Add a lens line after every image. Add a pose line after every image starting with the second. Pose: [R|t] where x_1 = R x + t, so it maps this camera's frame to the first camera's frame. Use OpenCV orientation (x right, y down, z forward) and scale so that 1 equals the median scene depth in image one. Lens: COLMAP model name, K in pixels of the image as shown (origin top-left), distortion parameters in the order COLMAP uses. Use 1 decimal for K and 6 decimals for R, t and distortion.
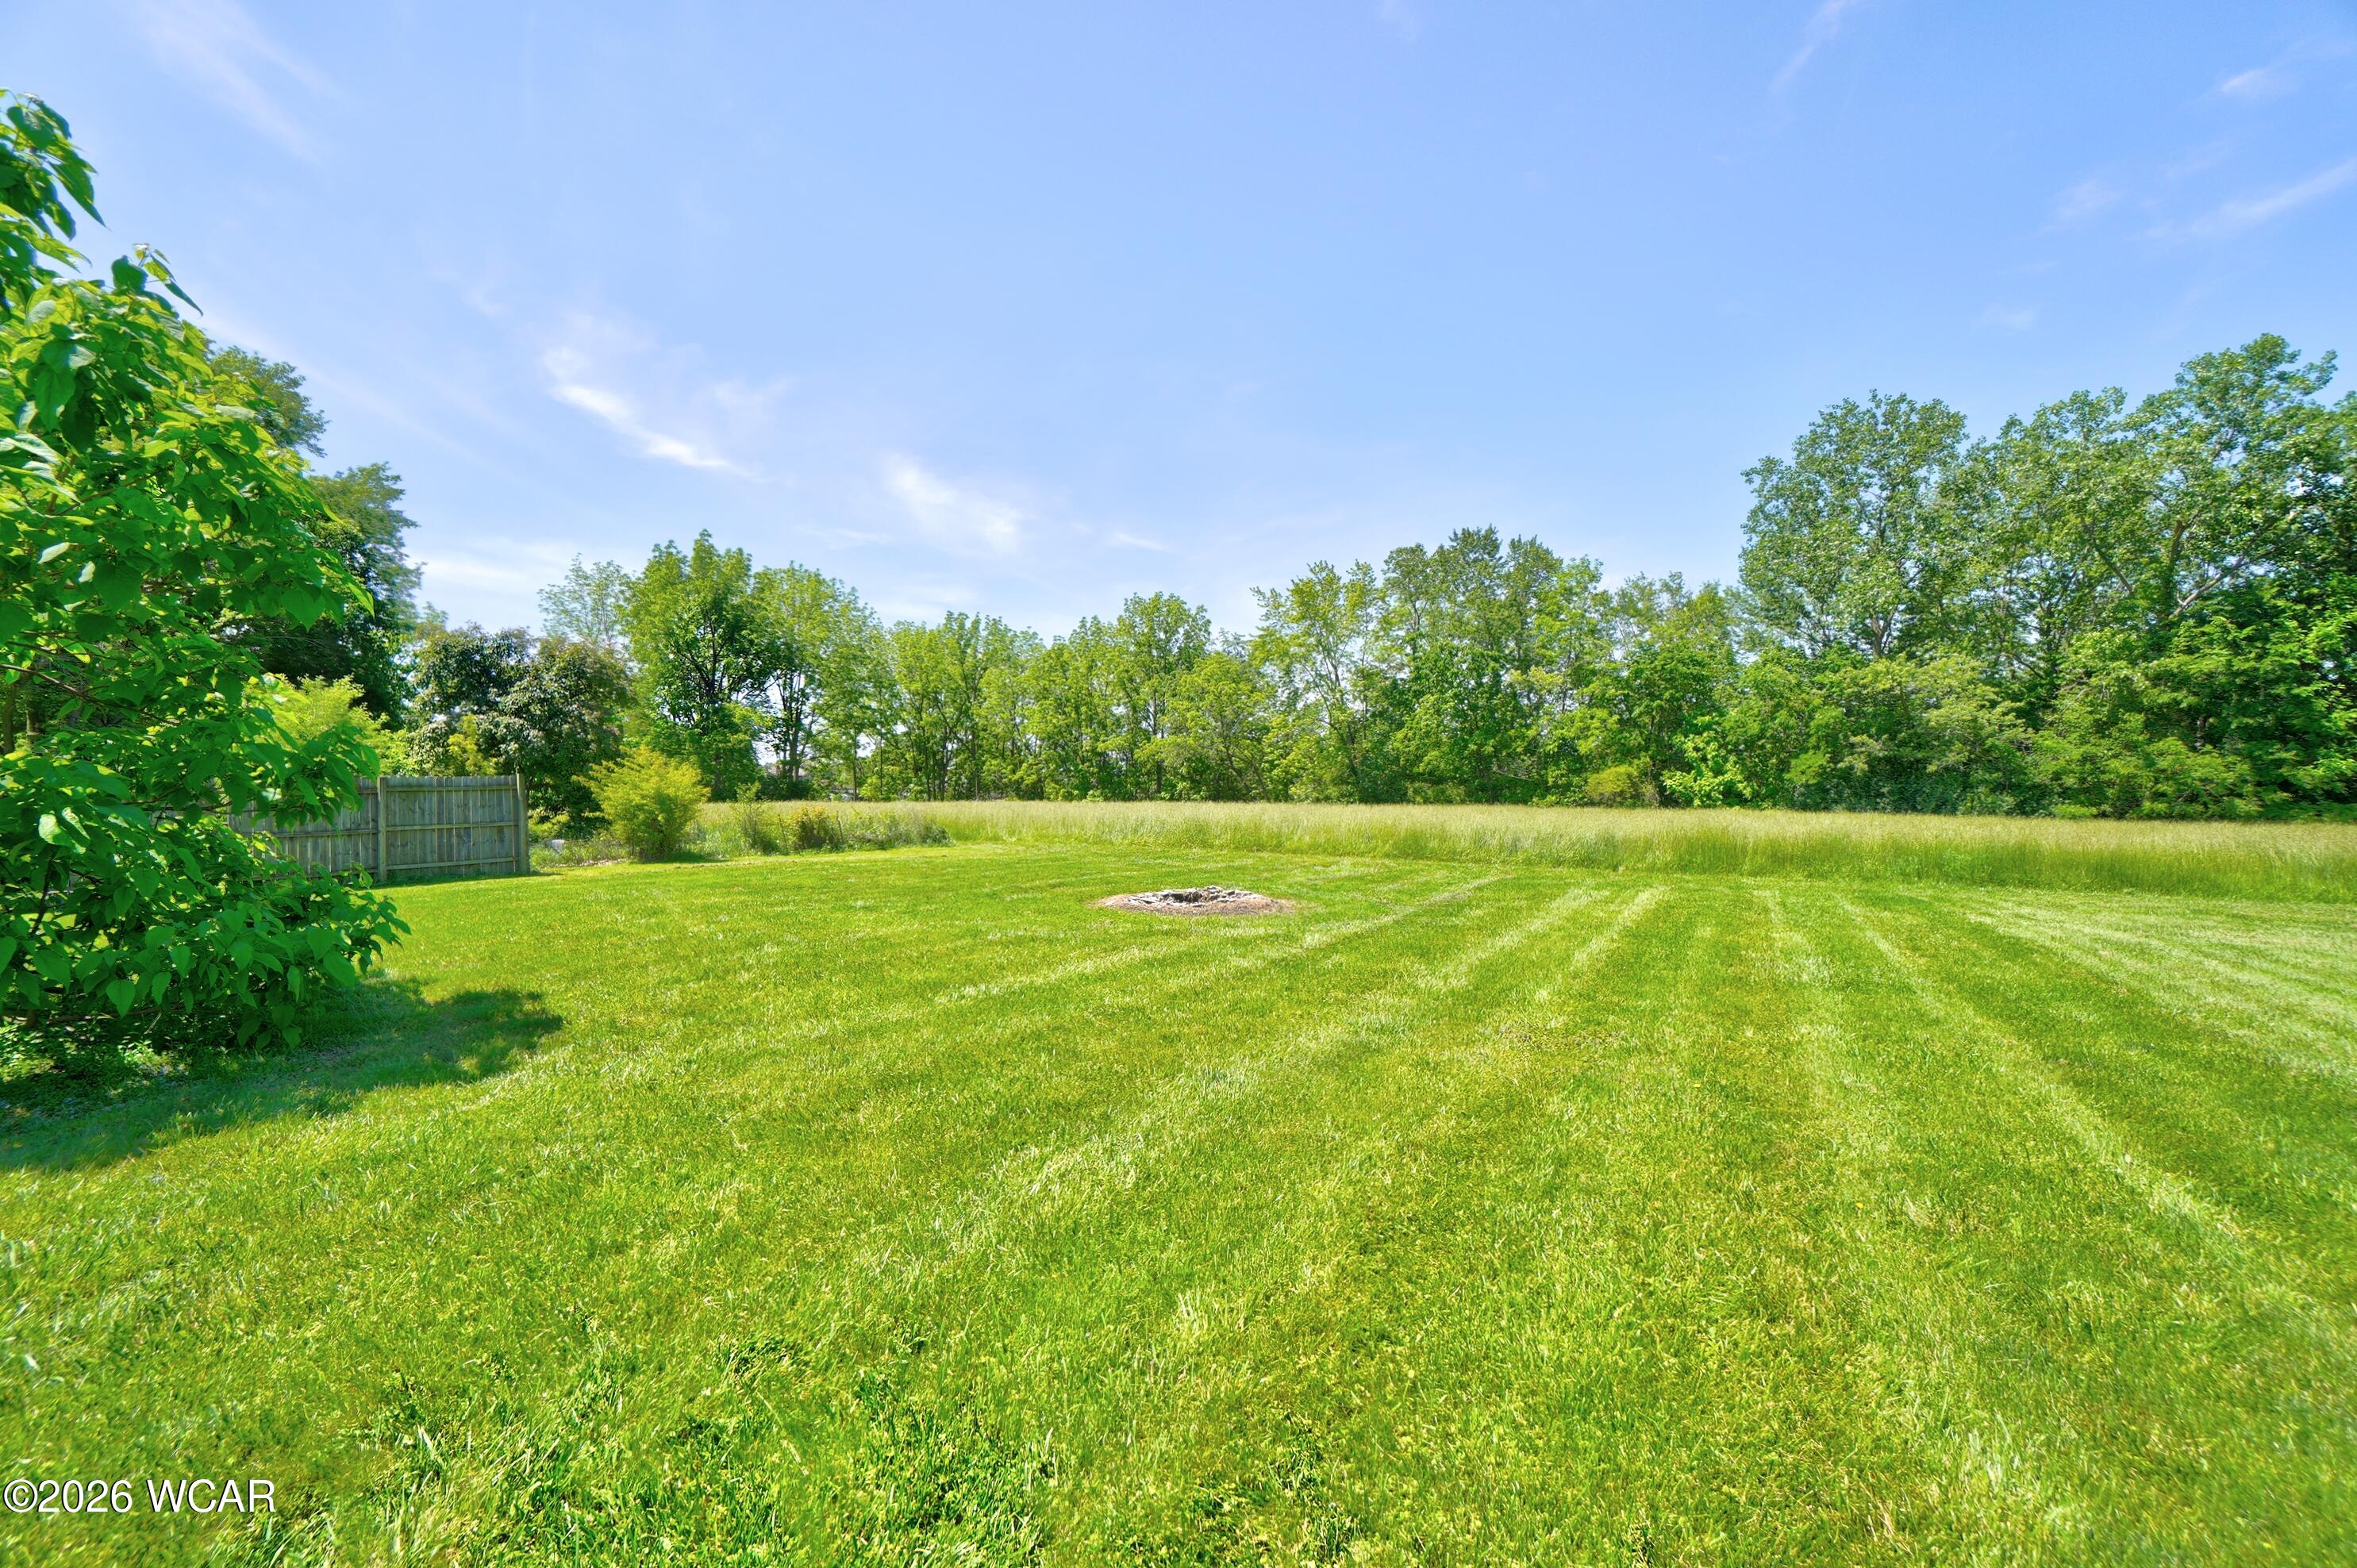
lens RADIAL K [[1047.2, 0, 1143.9], [0, 1047.2, 782.5], [0, 0, 1]] dist [-0.065101, 0.022699]
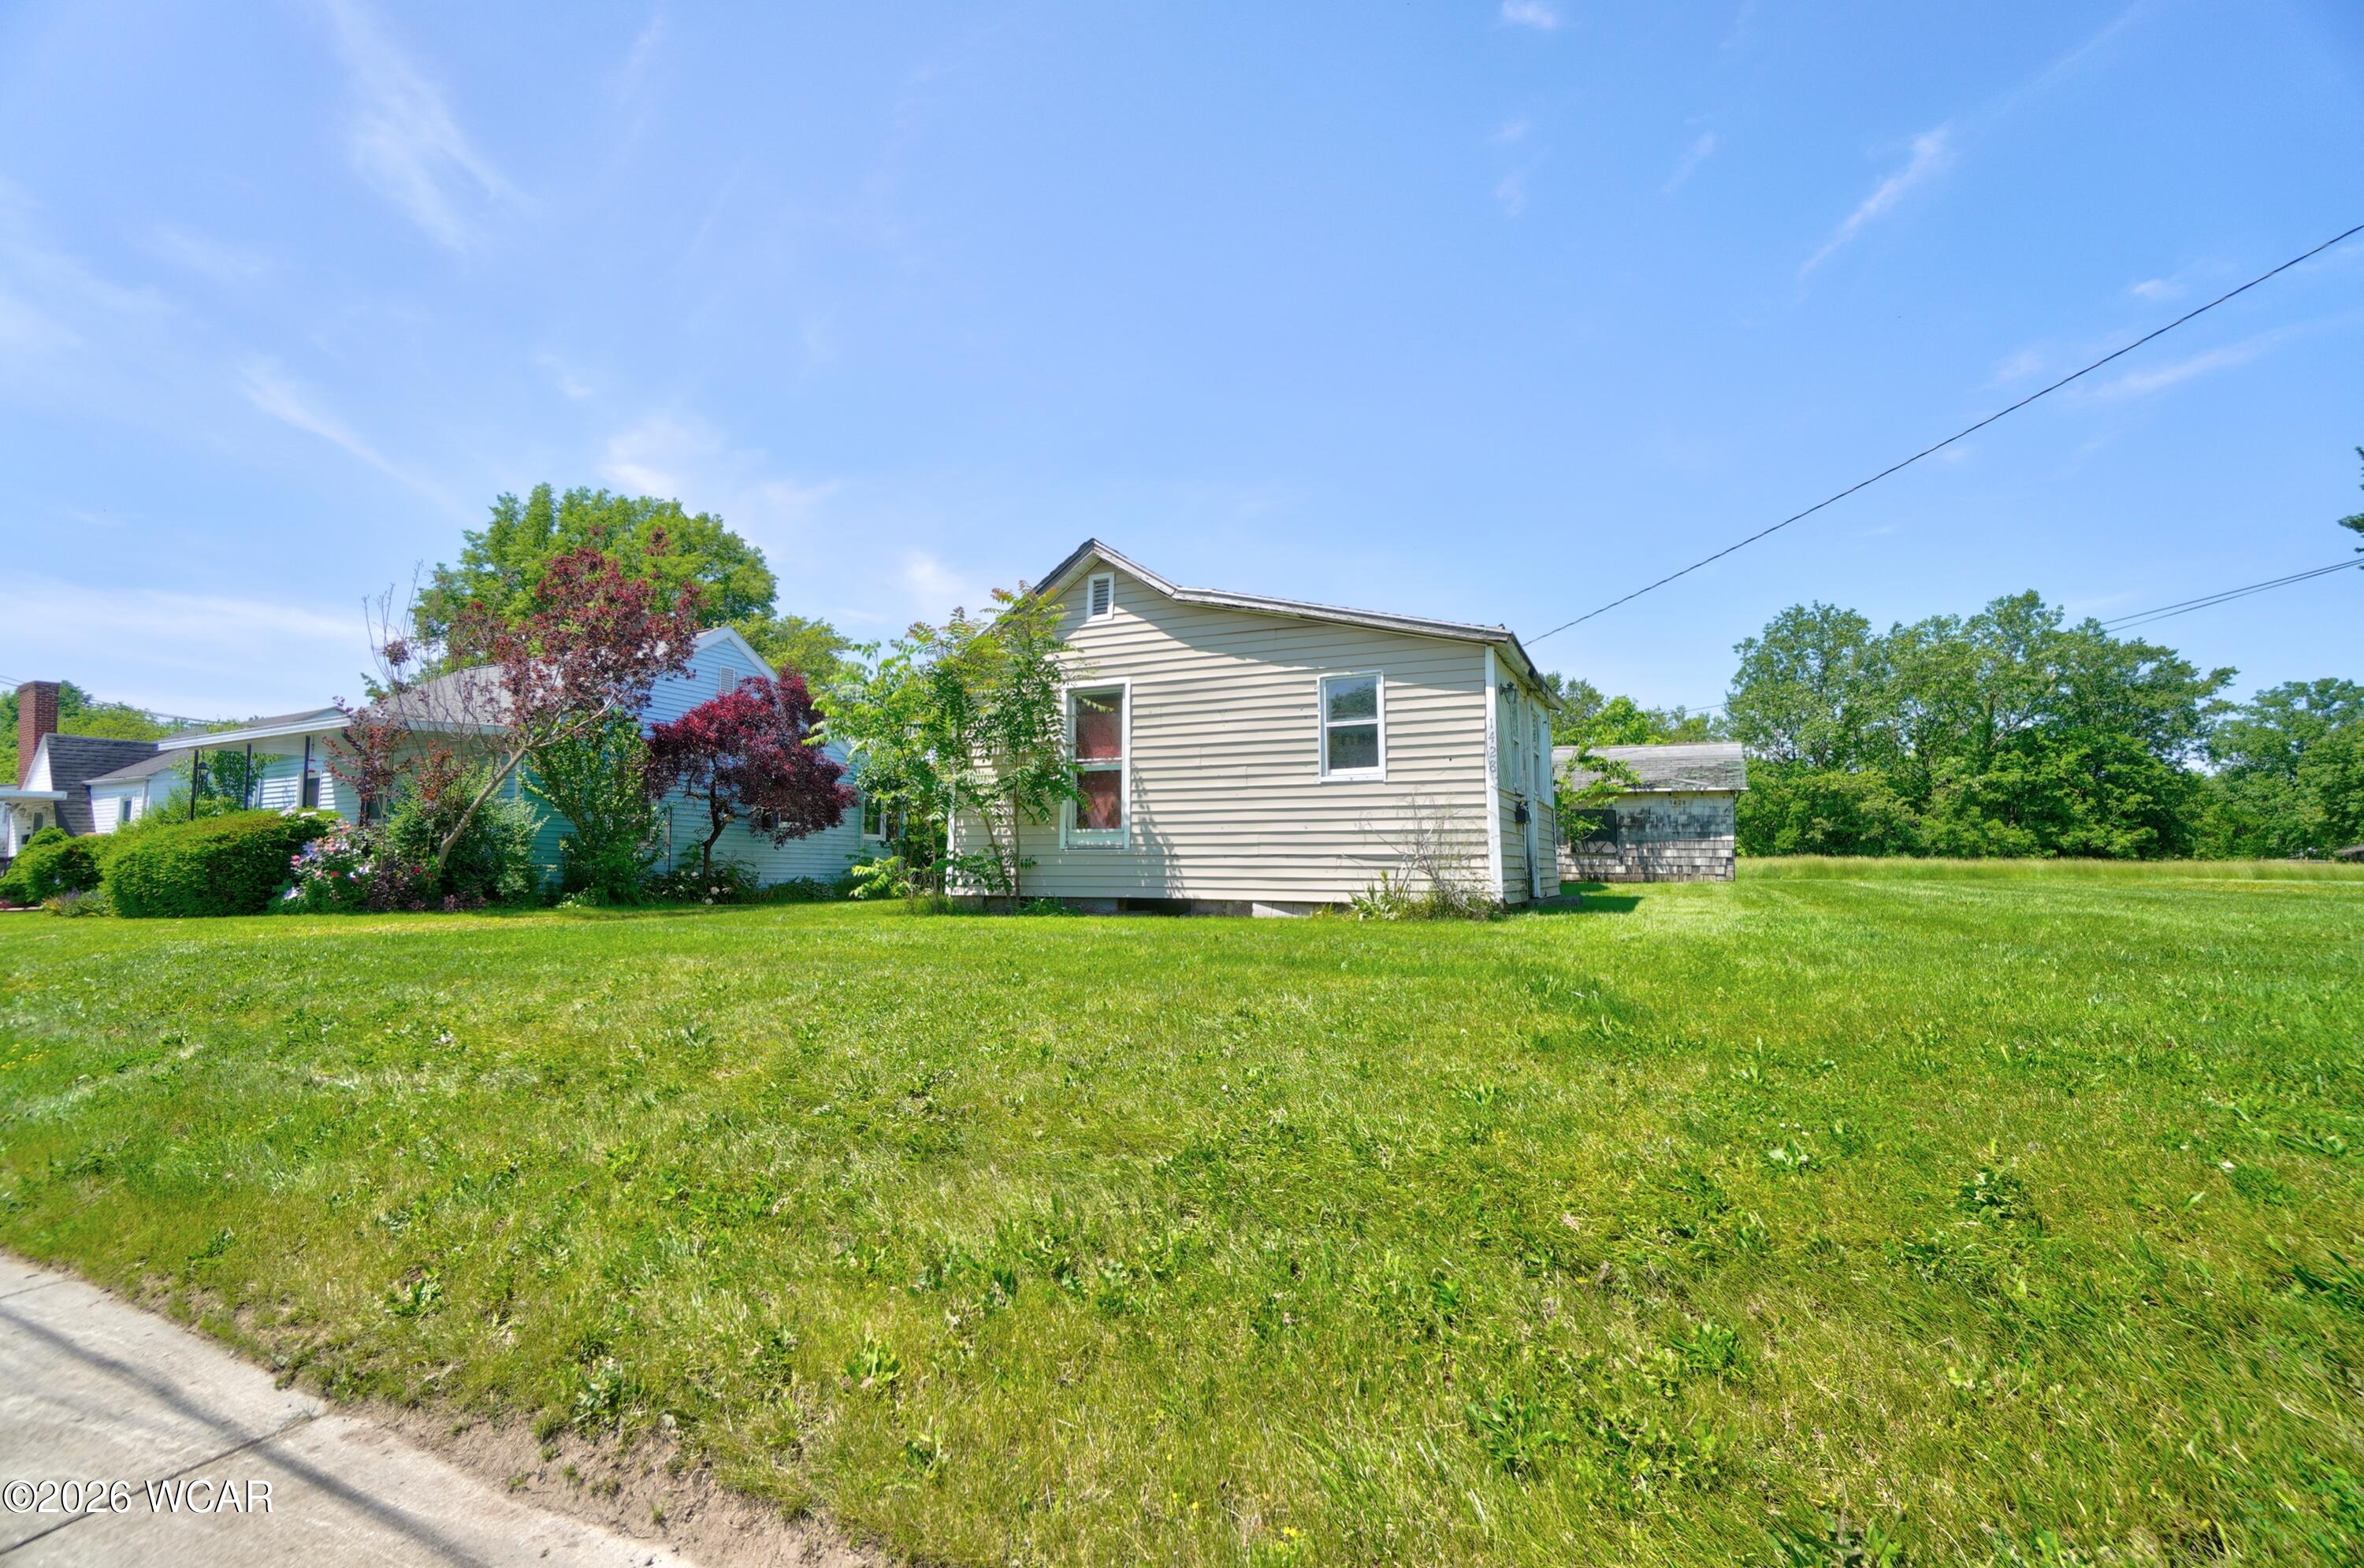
lens RADIAL K [[1042.8, 0, 1157.0], [0, 1042.8, 782.7], [0, 0, 1]] dist [-0.061610, 0.021607]
pose [[0.995070, 0.005244, 0.099032, -0.476591], [0.001874, 0.997428, -0.071648, 0.011426], [-0.099153, 0.071481, 0.992501, -0.479249]]
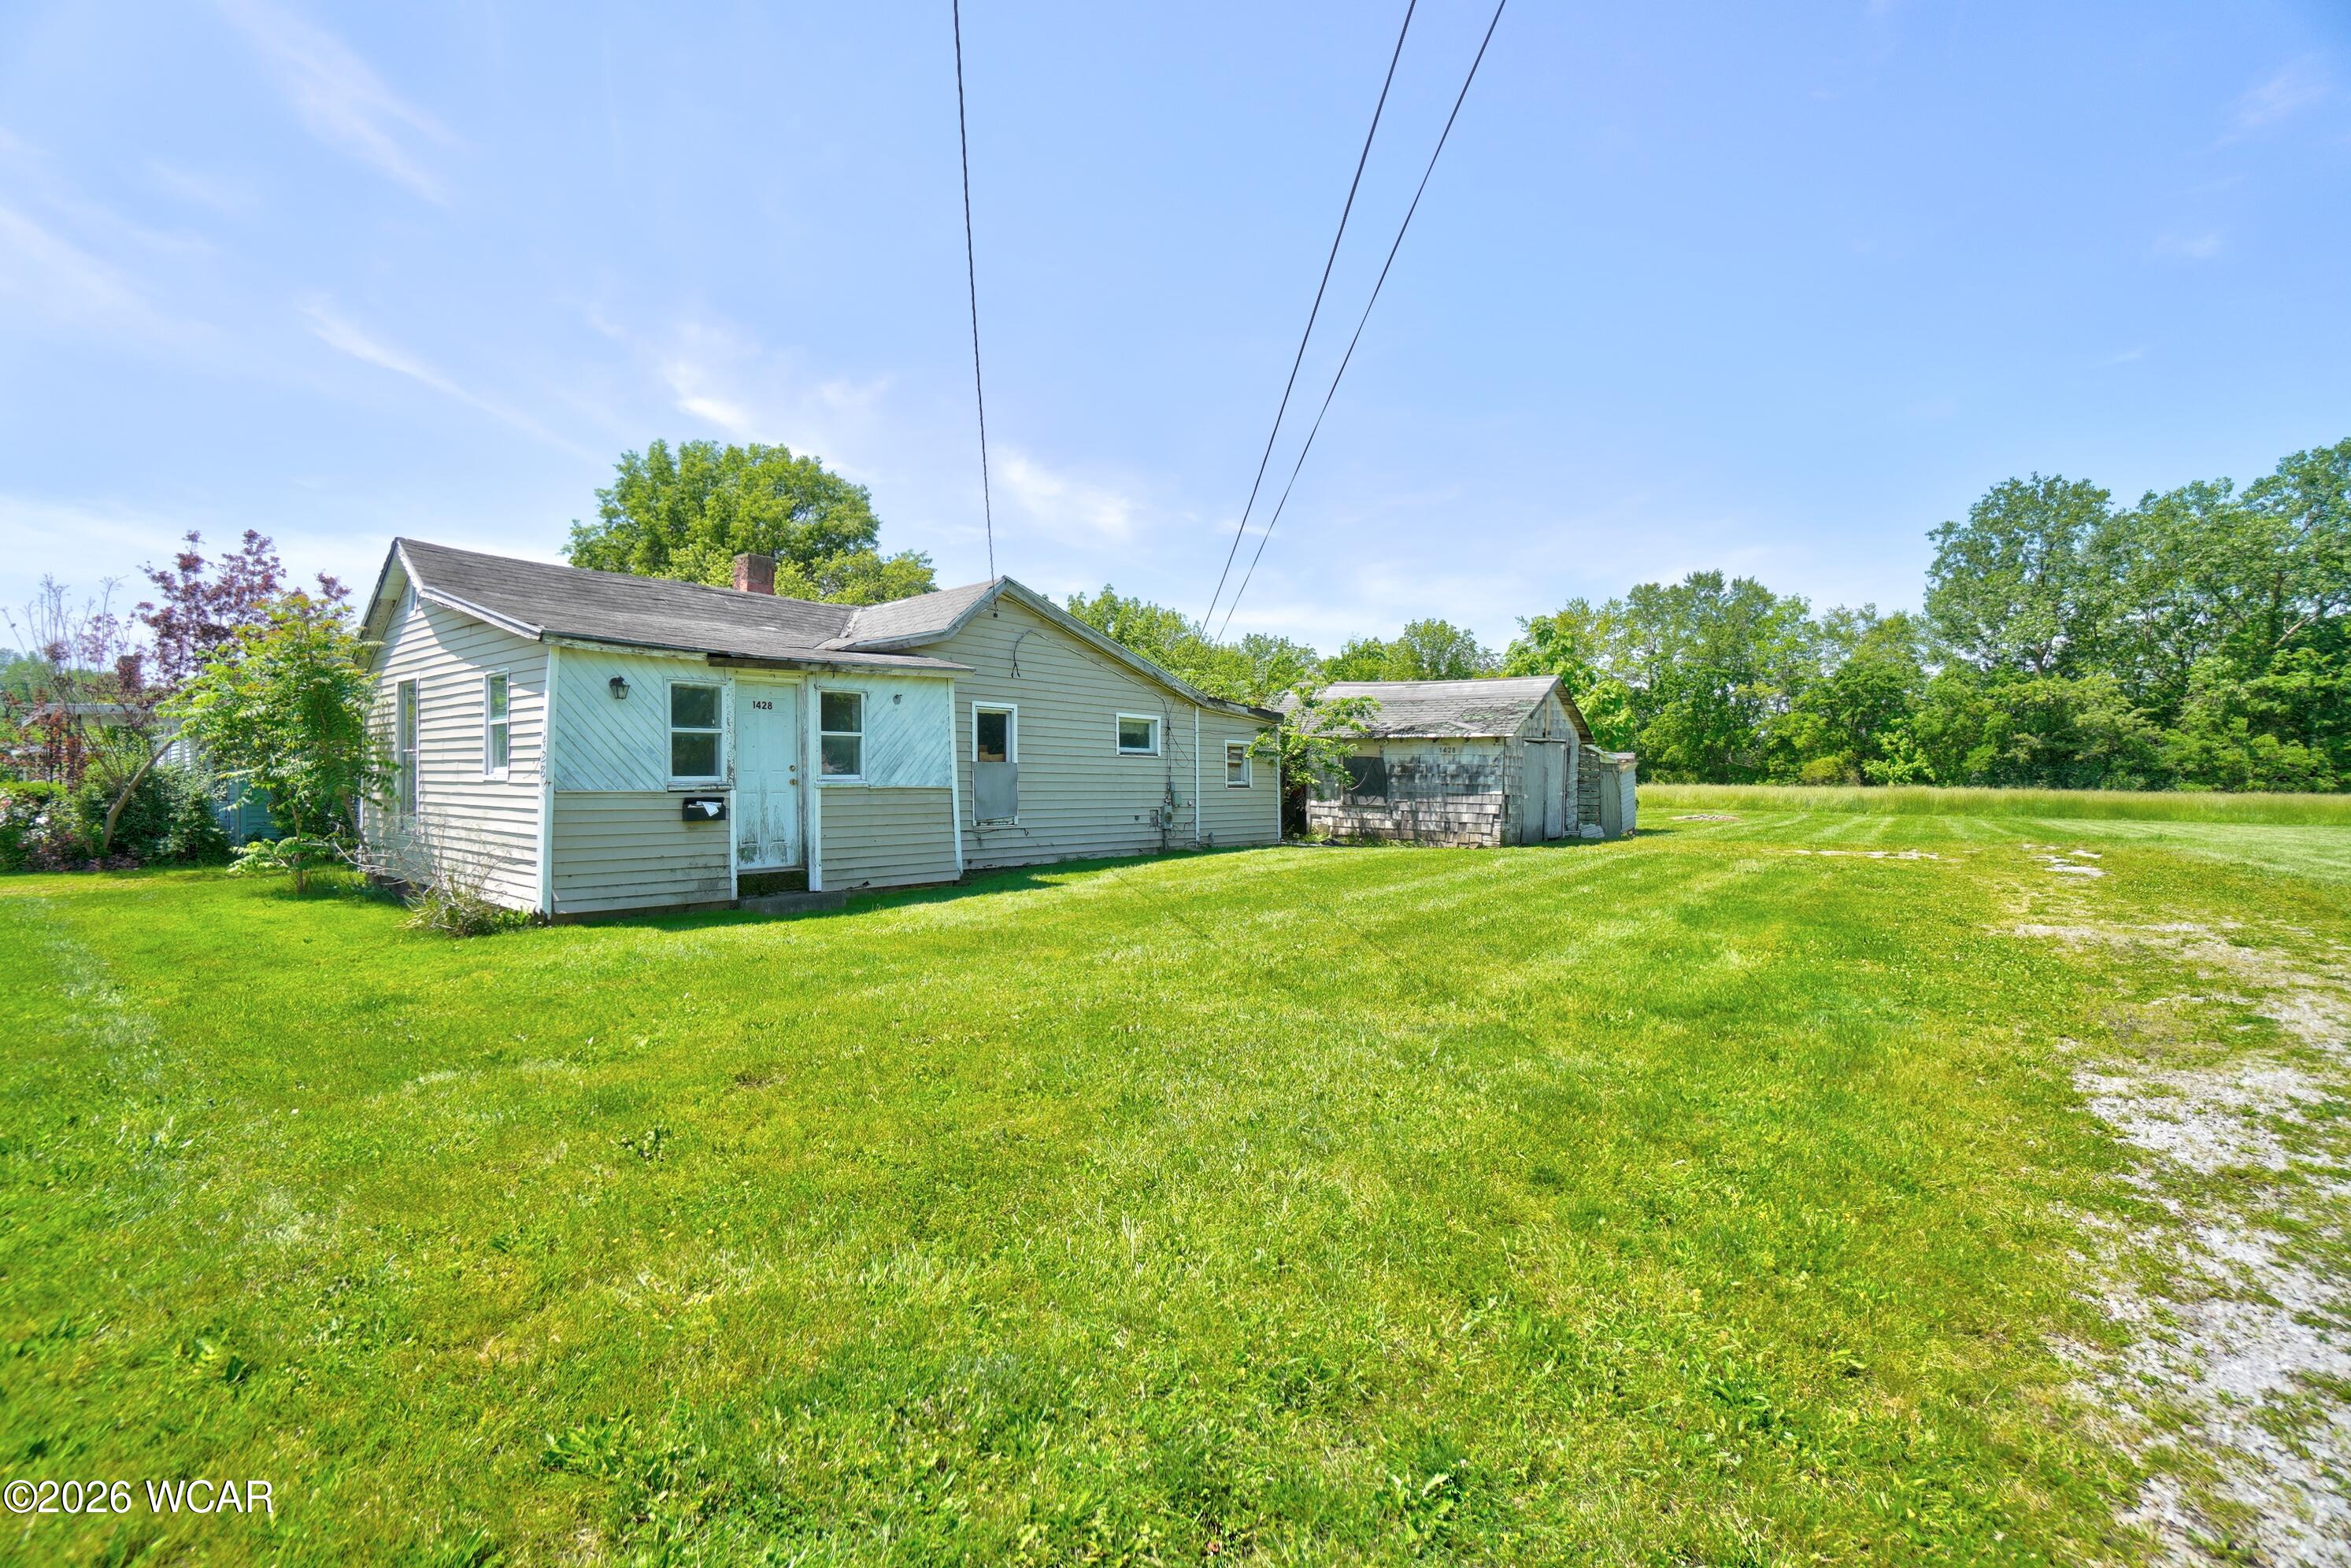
lens RADIAL K [[1044.6, 0, 1149.4], [0, 1044.6, 767.2], [0, 0, 1]] dist [-0.060760, 0.022827]
pose [[0.992389, -0.005454, -0.123020, -0.276377], [0.005245, 0.999984, -0.002022, -0.004338], [0.123029, 0.001361, 0.992402, -0.463156]]
